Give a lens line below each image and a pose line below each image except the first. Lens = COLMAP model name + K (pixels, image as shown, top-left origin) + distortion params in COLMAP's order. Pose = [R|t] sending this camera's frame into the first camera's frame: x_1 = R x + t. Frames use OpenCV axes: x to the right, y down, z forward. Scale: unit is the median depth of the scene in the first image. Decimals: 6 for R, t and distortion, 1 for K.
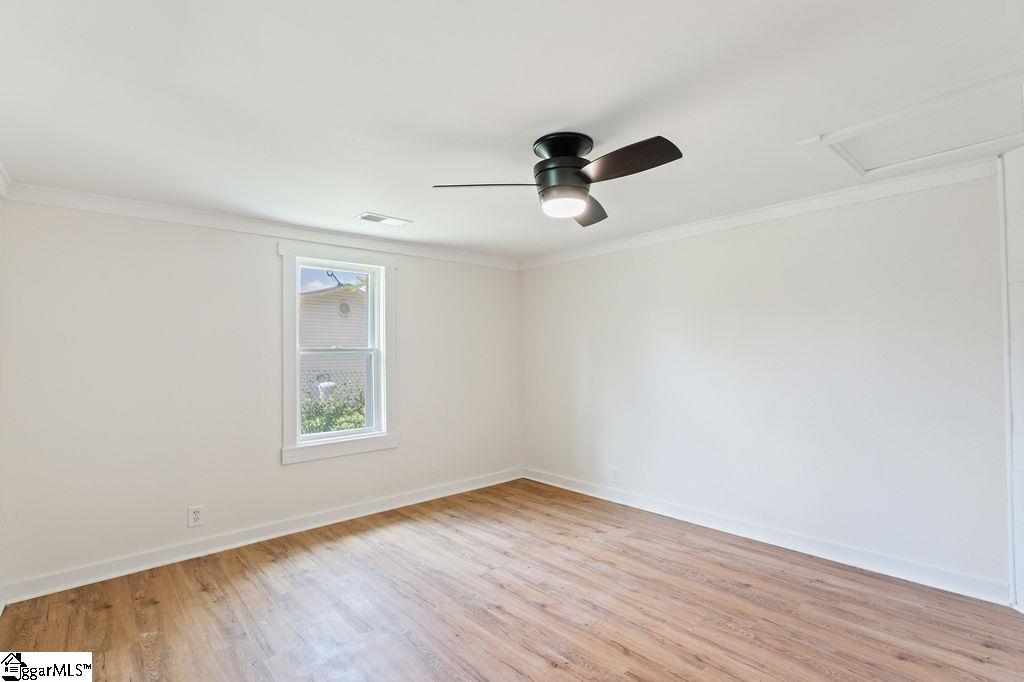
lens RADIAL K [[484.2, 0, 514.7], [0, 484.2, 359.7], [0, 0, 1]] dist [0.004733, -0.000057]
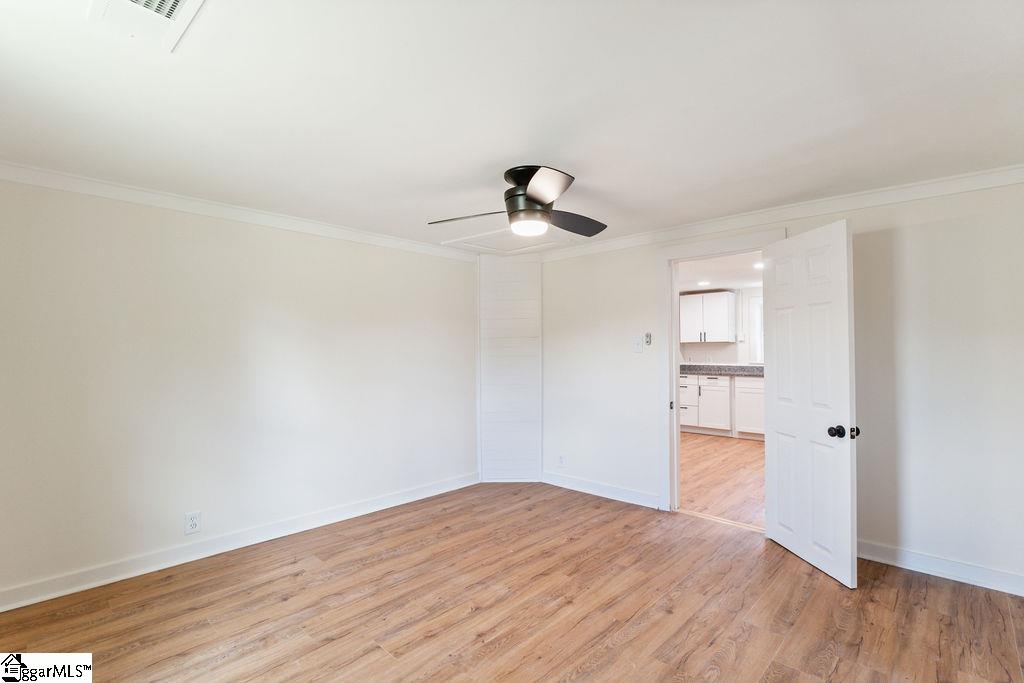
lens RADIAL K [[484.2, 0, 508.0], [0, 484.2, 340.1], [0, 0, 1]] dist [0.004733, -0.000057]
pose [[-0.089806, 0.039330, 0.995182, -0.840347], [0.009853, 0.999206, -0.038600, 0.006499], [-0.995911, 0.006339, -0.090122, 0.917109]]
